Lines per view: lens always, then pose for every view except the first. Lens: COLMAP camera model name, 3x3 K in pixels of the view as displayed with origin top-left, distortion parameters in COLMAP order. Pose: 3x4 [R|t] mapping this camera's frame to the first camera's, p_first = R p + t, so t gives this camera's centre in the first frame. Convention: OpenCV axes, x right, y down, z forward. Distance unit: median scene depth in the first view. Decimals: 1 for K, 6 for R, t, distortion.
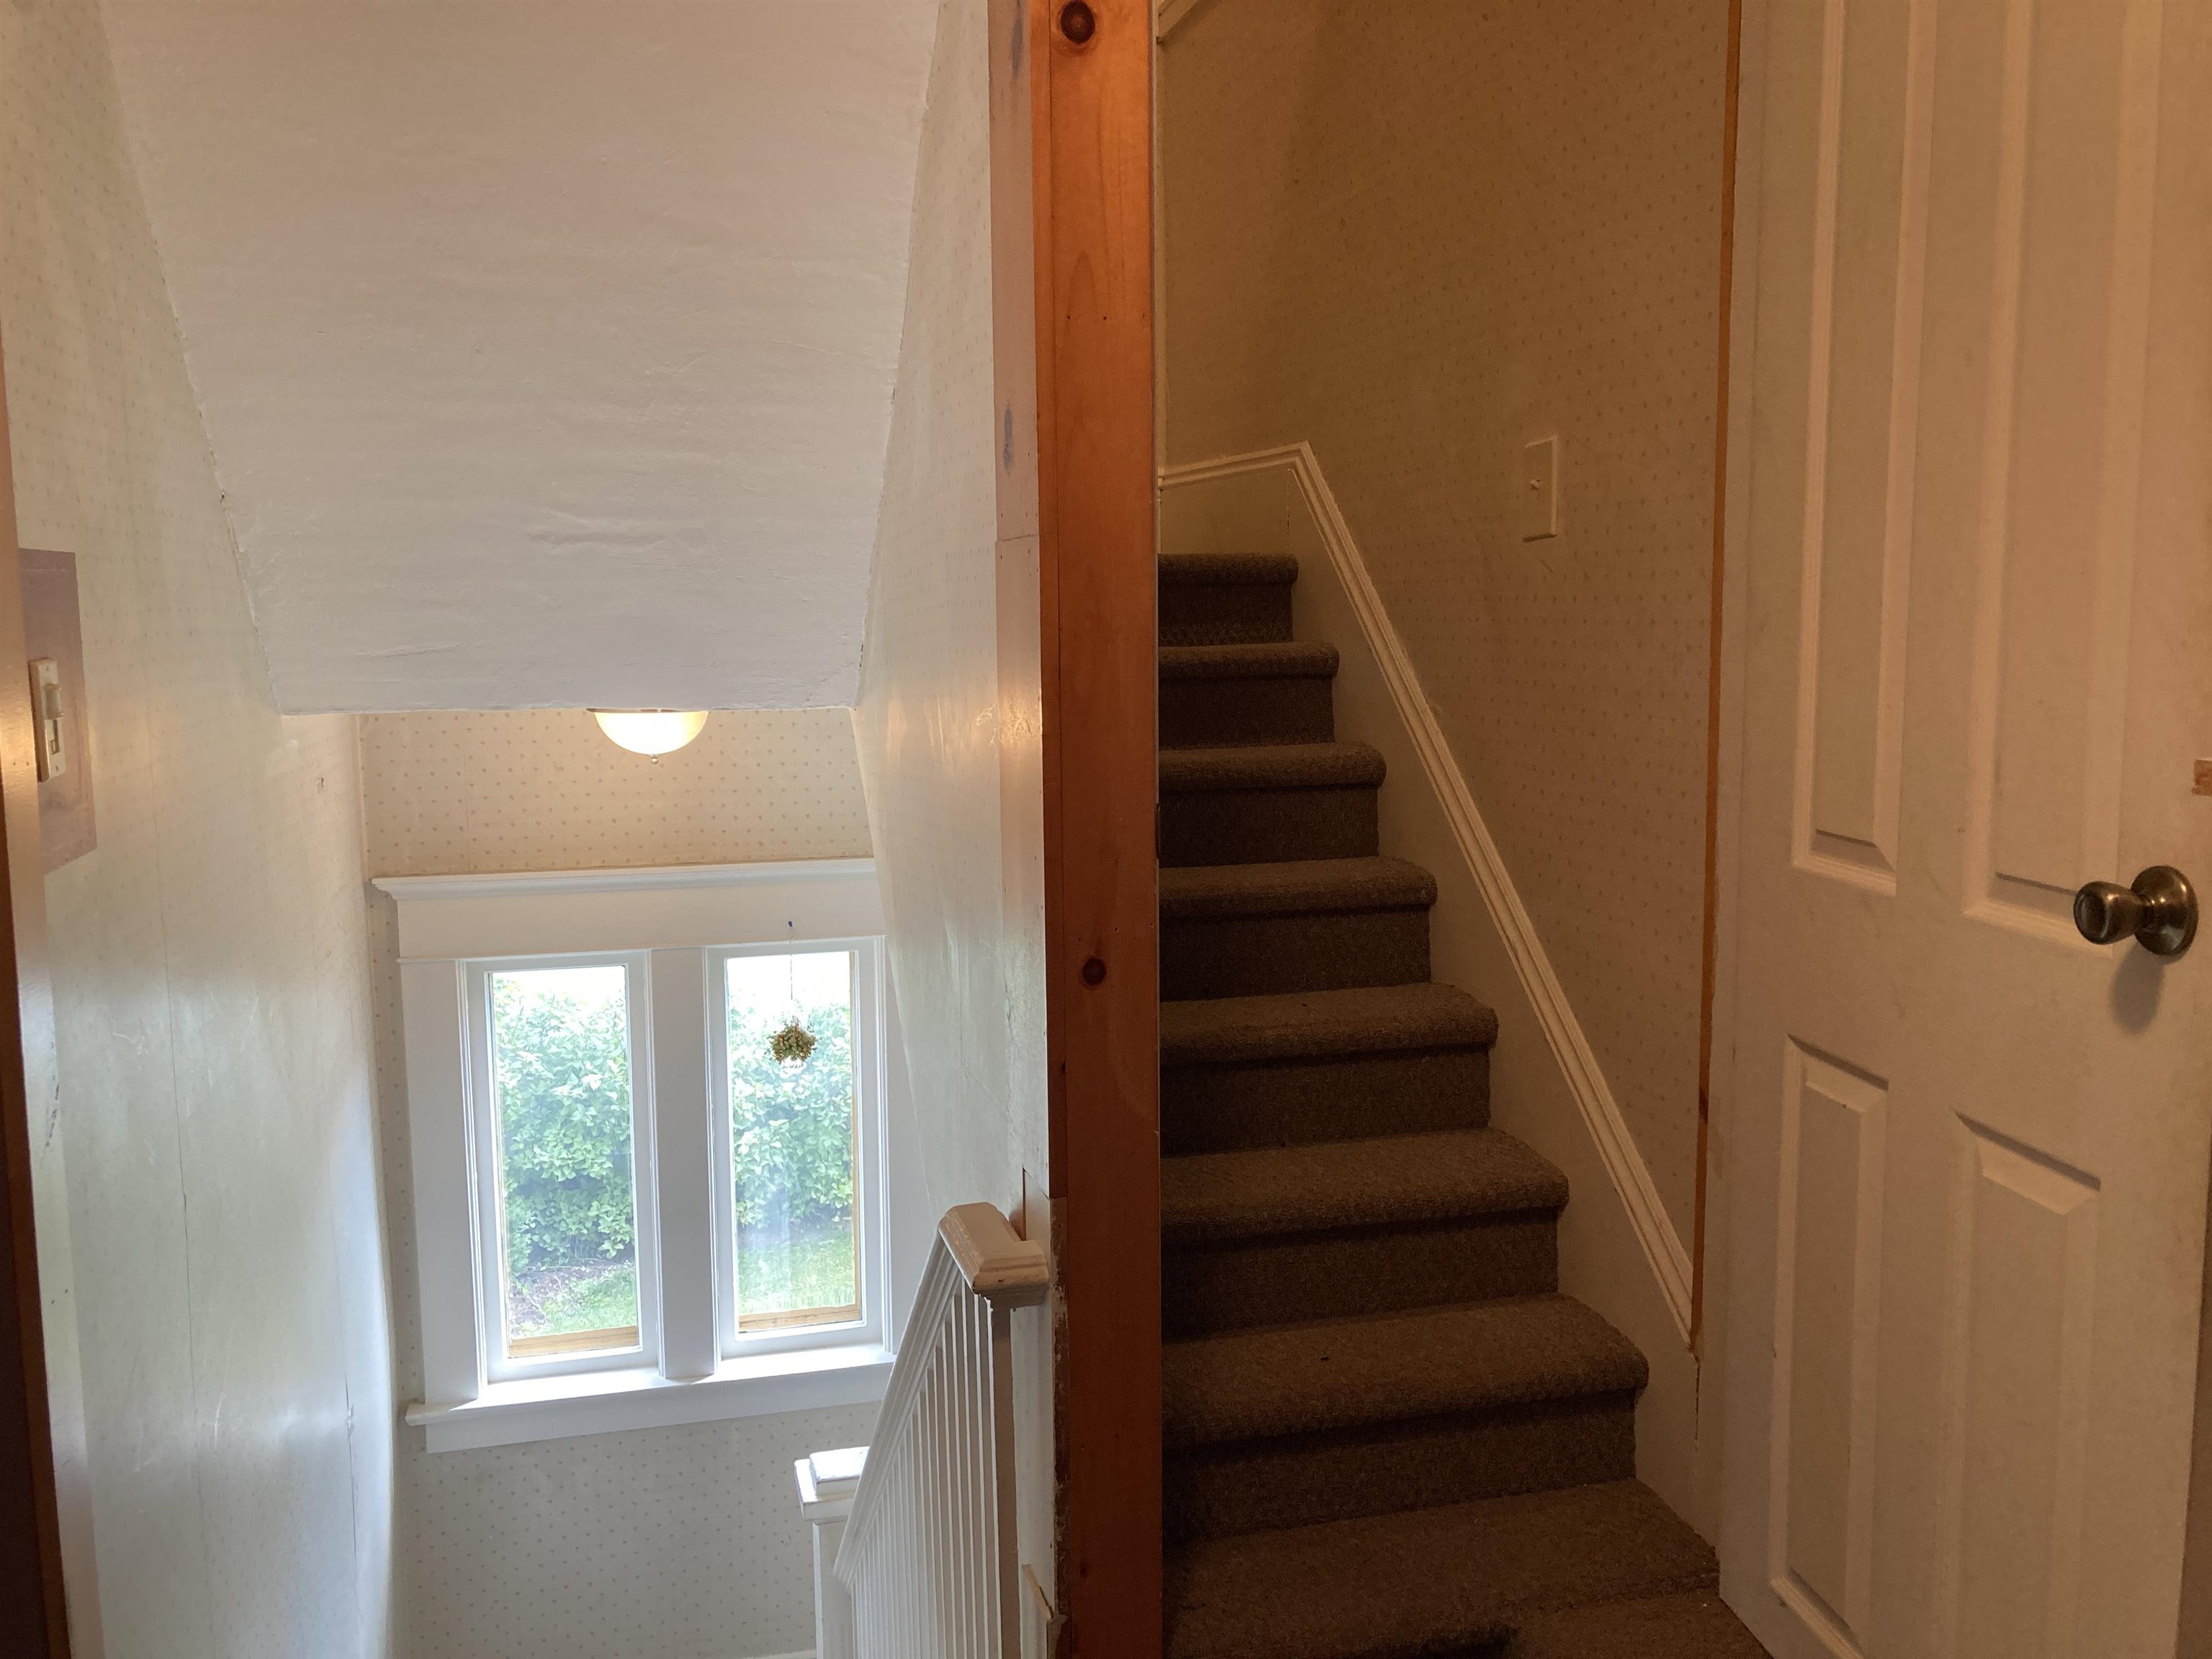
lens RADIAL K [[1842.2, 0, 1106.0], [0, 1842.2, 829.5], [0, 0, 1]] dist [0.022109, 0.007959]
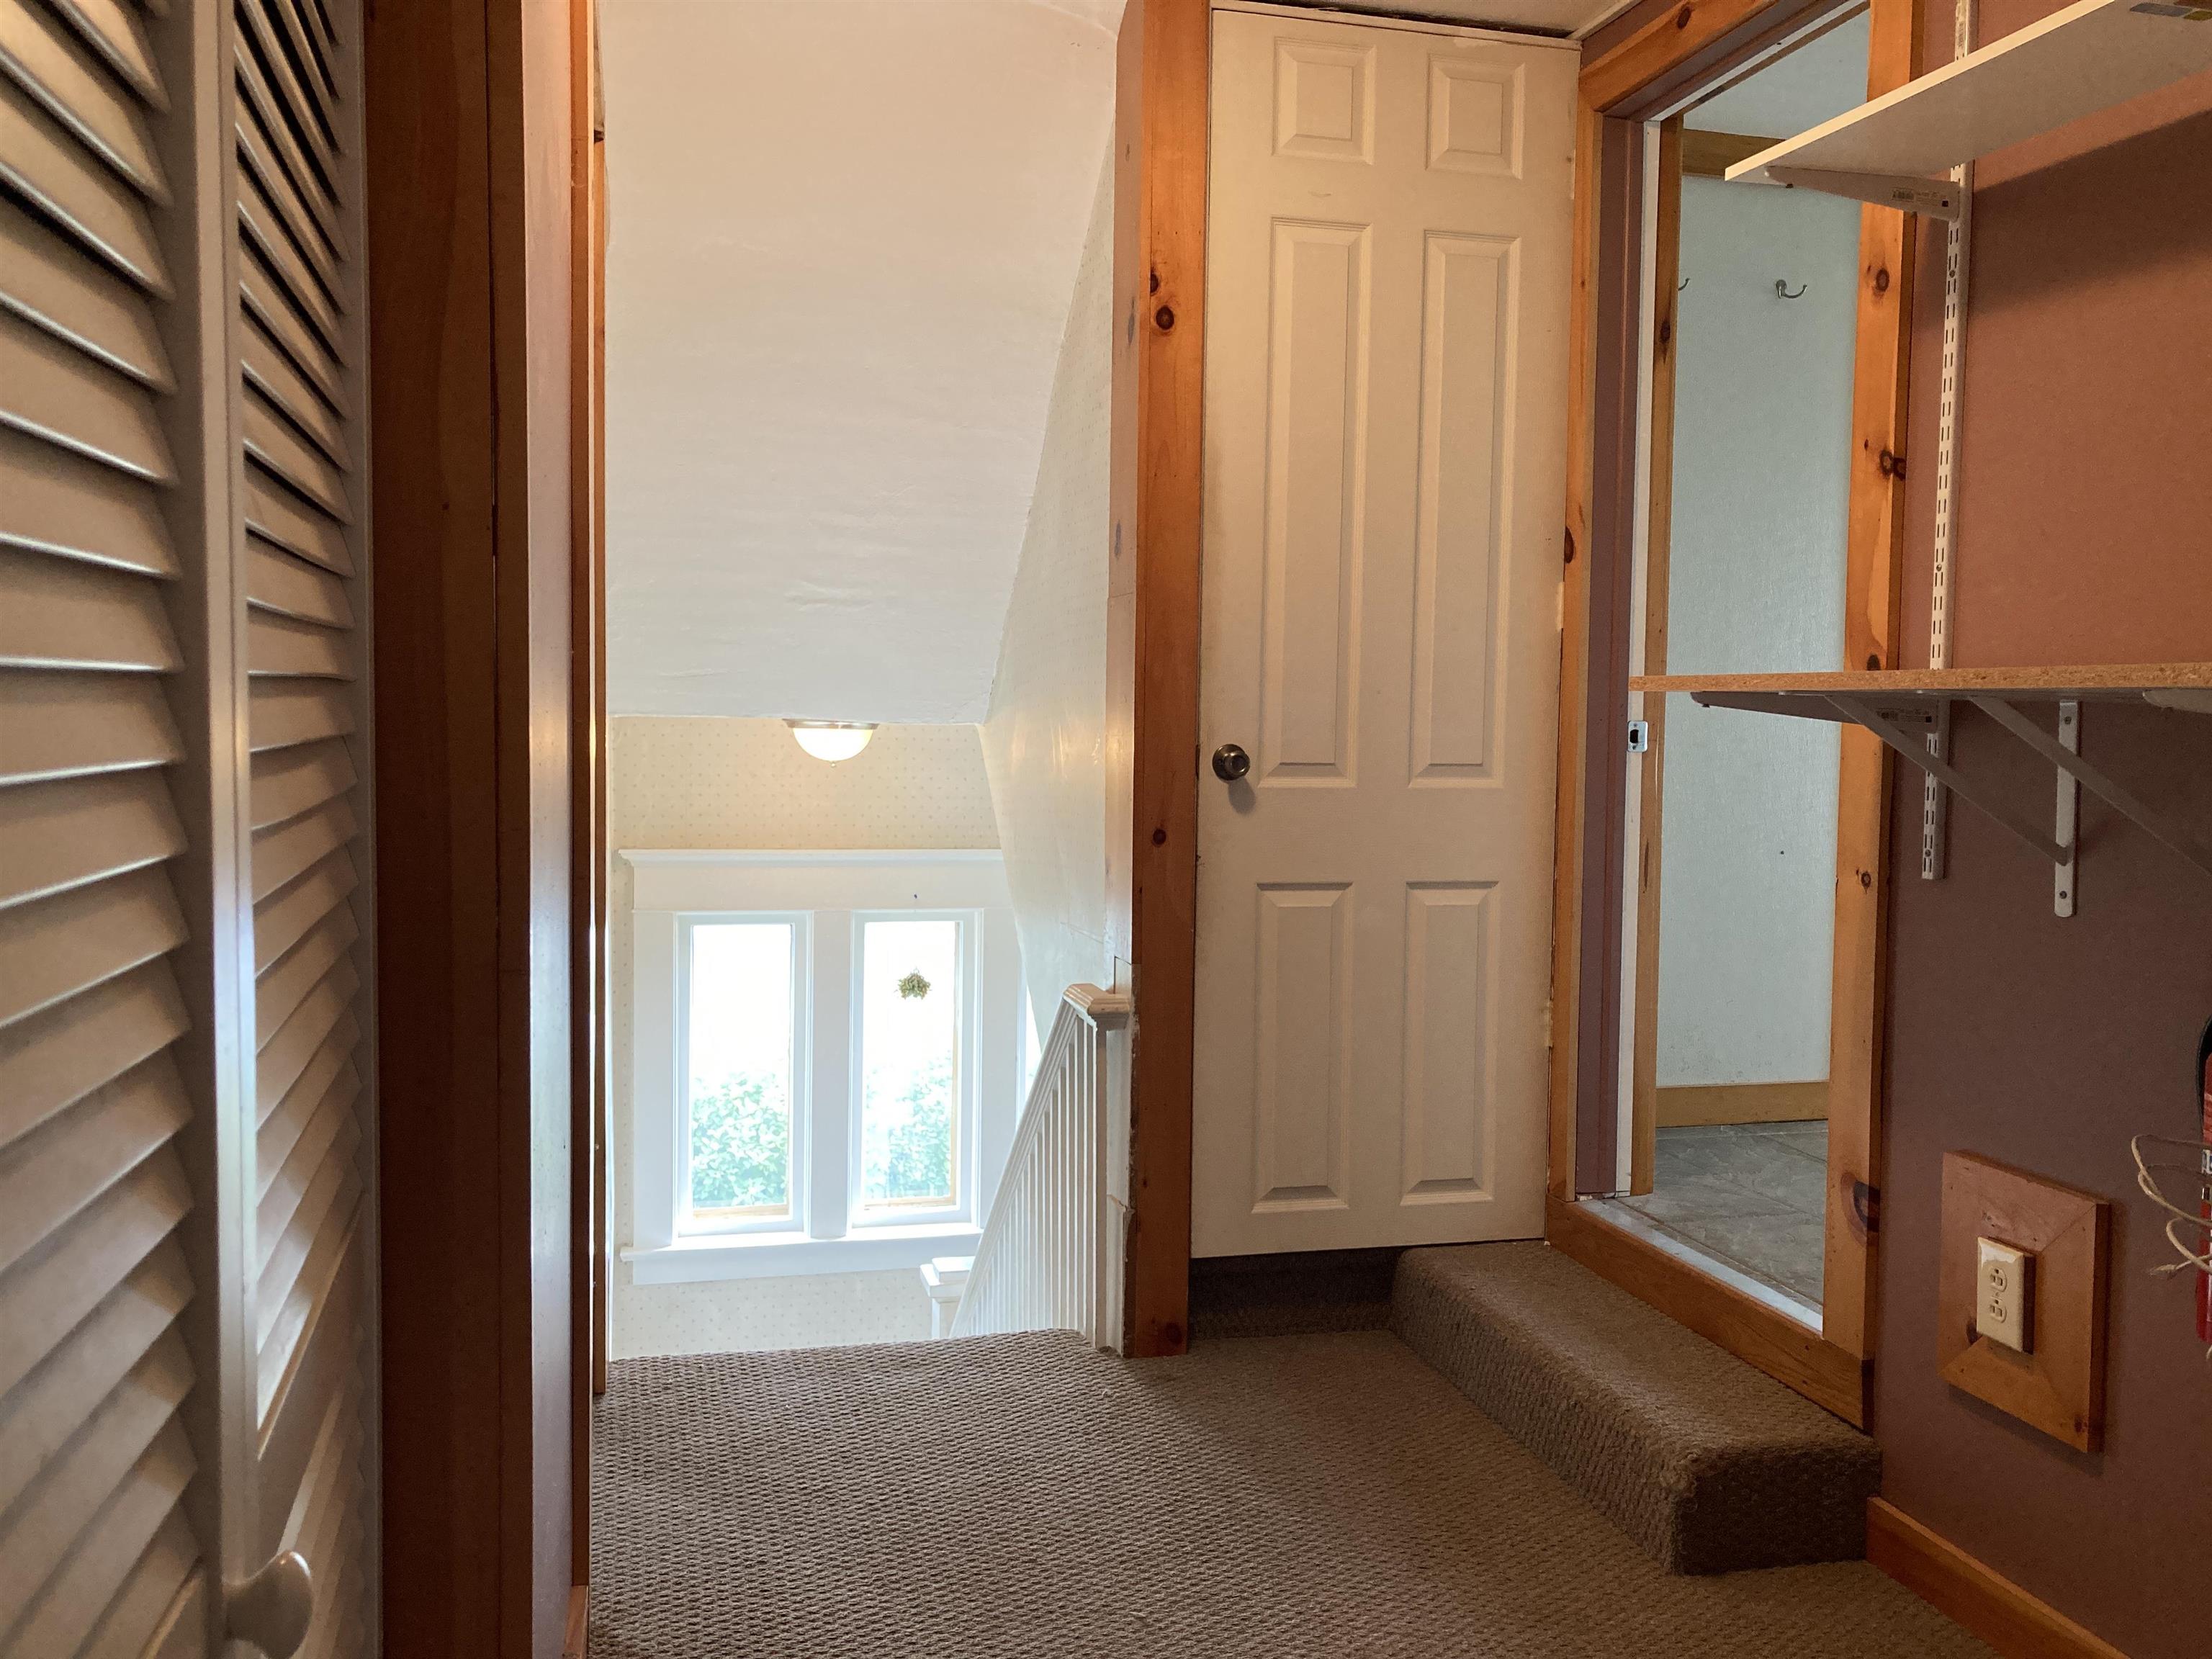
lens RADIAL K [[1814.2, 0, 1106.0], [0, 1814.2, 829.5], [0, 0, 1]] dist [0.130821, 0.002097]
pose [[0.999640, 0.023587, -0.012770, -0.022087], [-0.024287, 0.998038, -0.057717, 0.106304], [0.011384, 0.058006, 0.998251, -0.465078]]
